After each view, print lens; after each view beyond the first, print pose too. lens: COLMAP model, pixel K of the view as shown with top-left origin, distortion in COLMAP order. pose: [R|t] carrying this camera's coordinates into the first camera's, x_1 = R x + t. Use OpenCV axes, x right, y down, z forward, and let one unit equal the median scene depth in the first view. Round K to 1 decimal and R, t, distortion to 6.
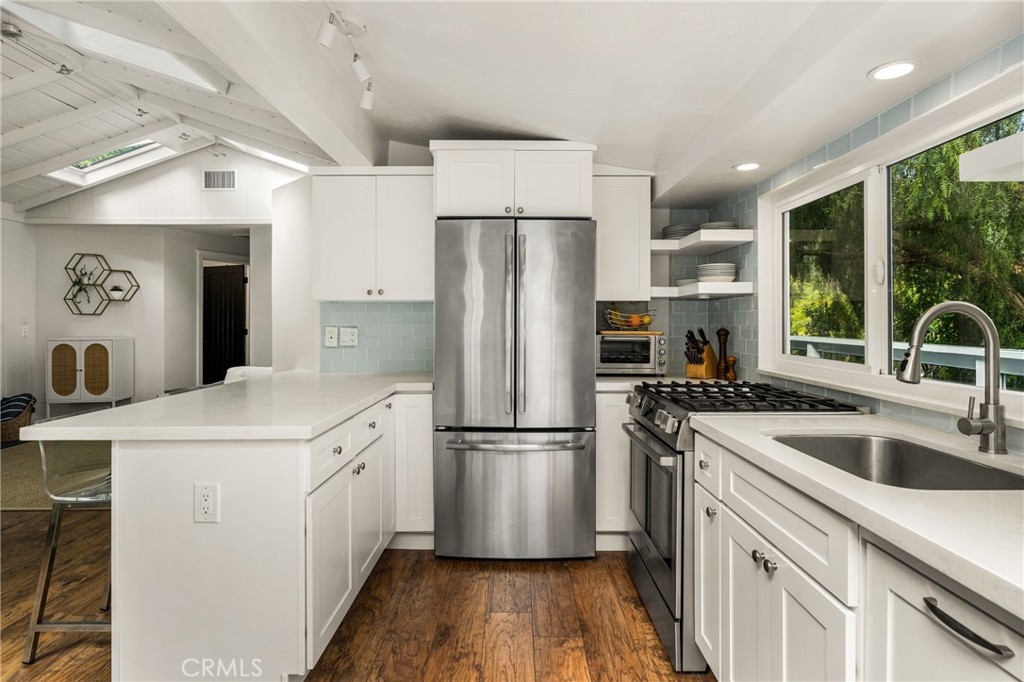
lens RADIAL K [[530.3, 0, 509.9], [0, 530.3, 316.3], [0, 0, 1]] dist [-0.001358, -0.000316]
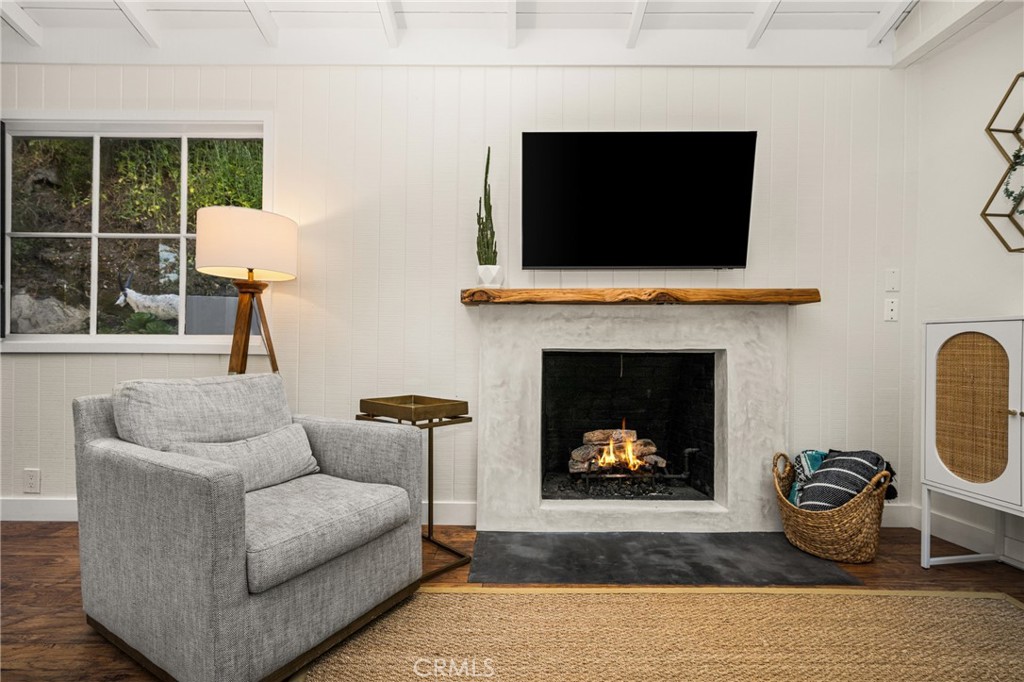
lens RADIAL K [[466.6, 0, 515.7], [0, 466.6, 347.3], [0, 0, 1]] dist [0.001904, 0.000459]
pose [[0.003414, 0.012970, -0.999910, -0.512221], [-0.000209, 0.999916, 0.012969, 0.055840], [0.999994, 0.000164, 0.003416, 0.670109]]
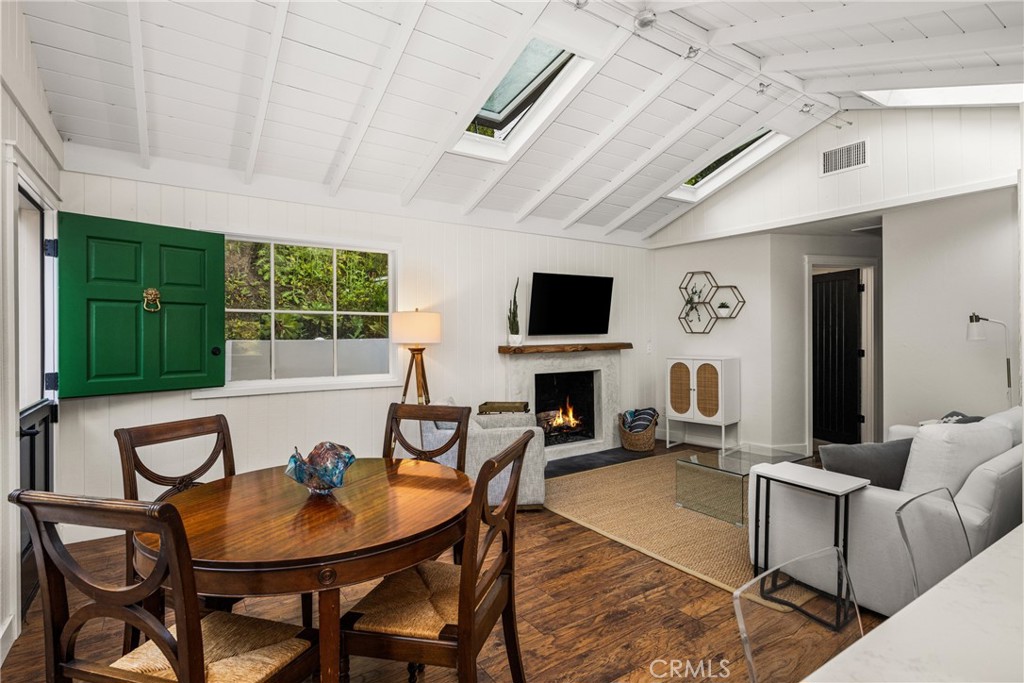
lens RADIAL K [[509.9, 0, 527.6], [0, 509.9, 334.1], [0, 0, 1]] dist [-0.001137, -0.000242]
pose [[0.576244, -0.000135, -0.817278, -0.203678], [0.007827, 0.999955, 0.005353, -0.009017], [0.817240, -0.009481, 0.576219, 0.192367]]
